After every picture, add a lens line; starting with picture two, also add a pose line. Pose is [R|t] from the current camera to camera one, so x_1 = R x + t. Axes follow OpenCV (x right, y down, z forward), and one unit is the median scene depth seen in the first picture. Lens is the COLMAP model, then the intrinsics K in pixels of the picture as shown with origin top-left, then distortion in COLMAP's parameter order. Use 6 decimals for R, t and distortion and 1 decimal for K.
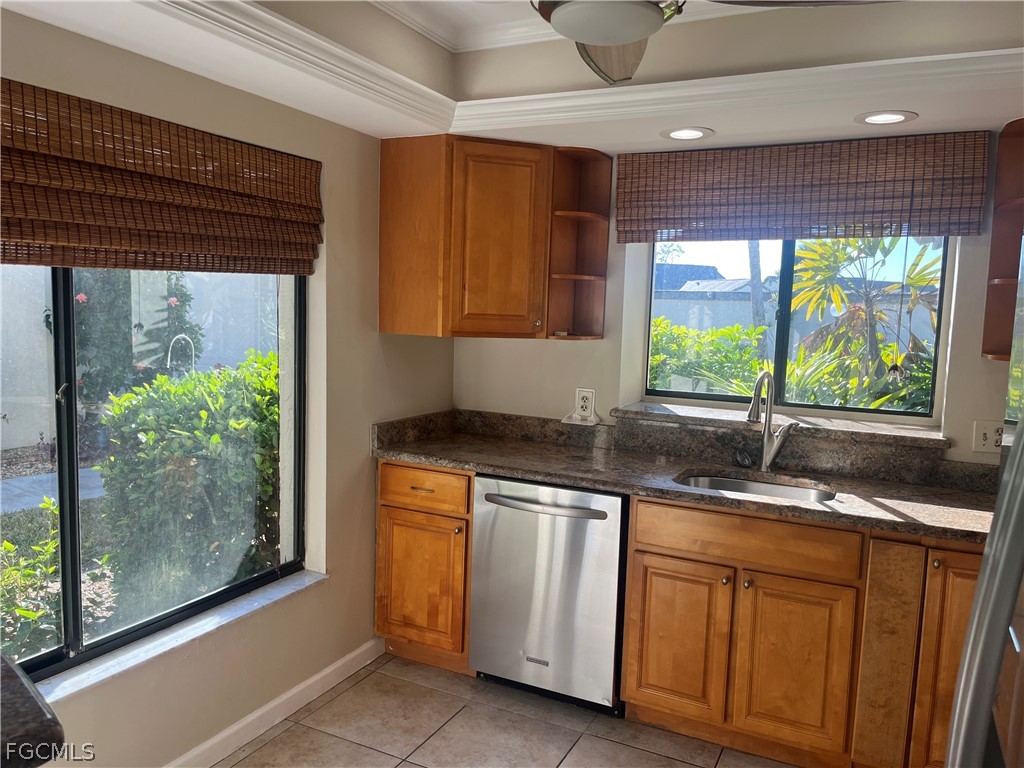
lens RADIAL K [[765.9, 0, 510.7], [0, 765.9, 382.2], [0, 0, 1]] dist [-0.001420, -0.012246]
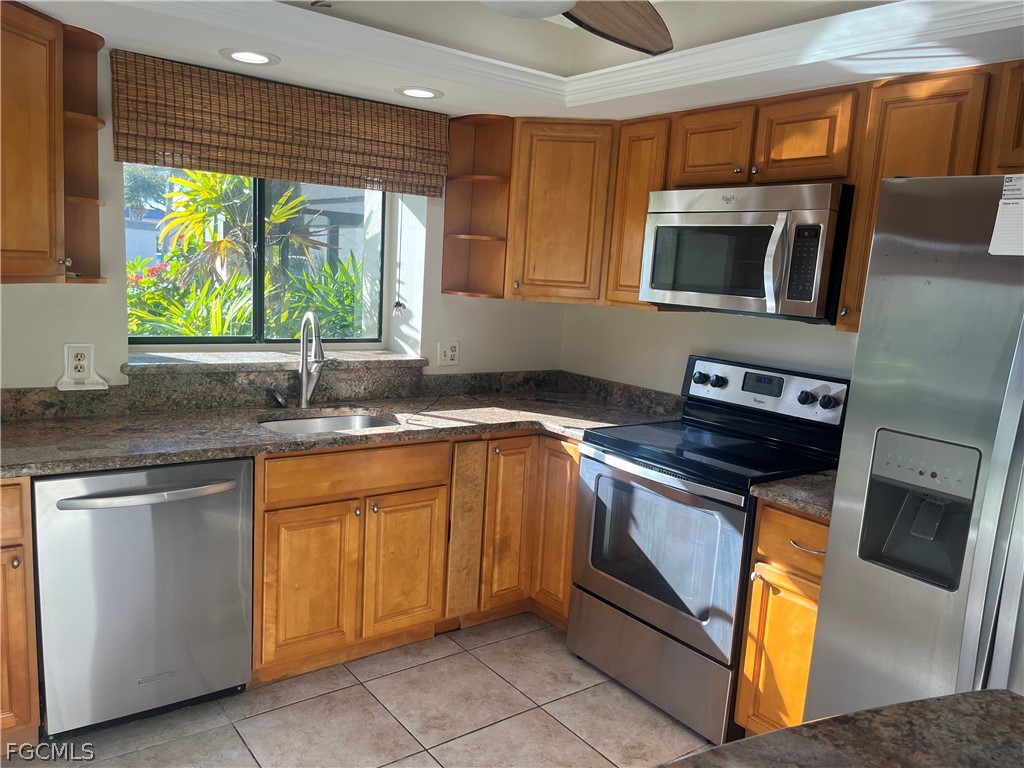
lens RADIAL K [[765.9, 0, 513.3], [0, 765.9, 385.1], [0, 0, 1]] dist [-0.001420, -0.012246]
pose [[0.434681, -0.138878, 0.889812, -0.490578], [0.034999, 0.989897, 0.137401, -0.050050], [-0.899904, -0.028583, 0.435150, 0.301636]]
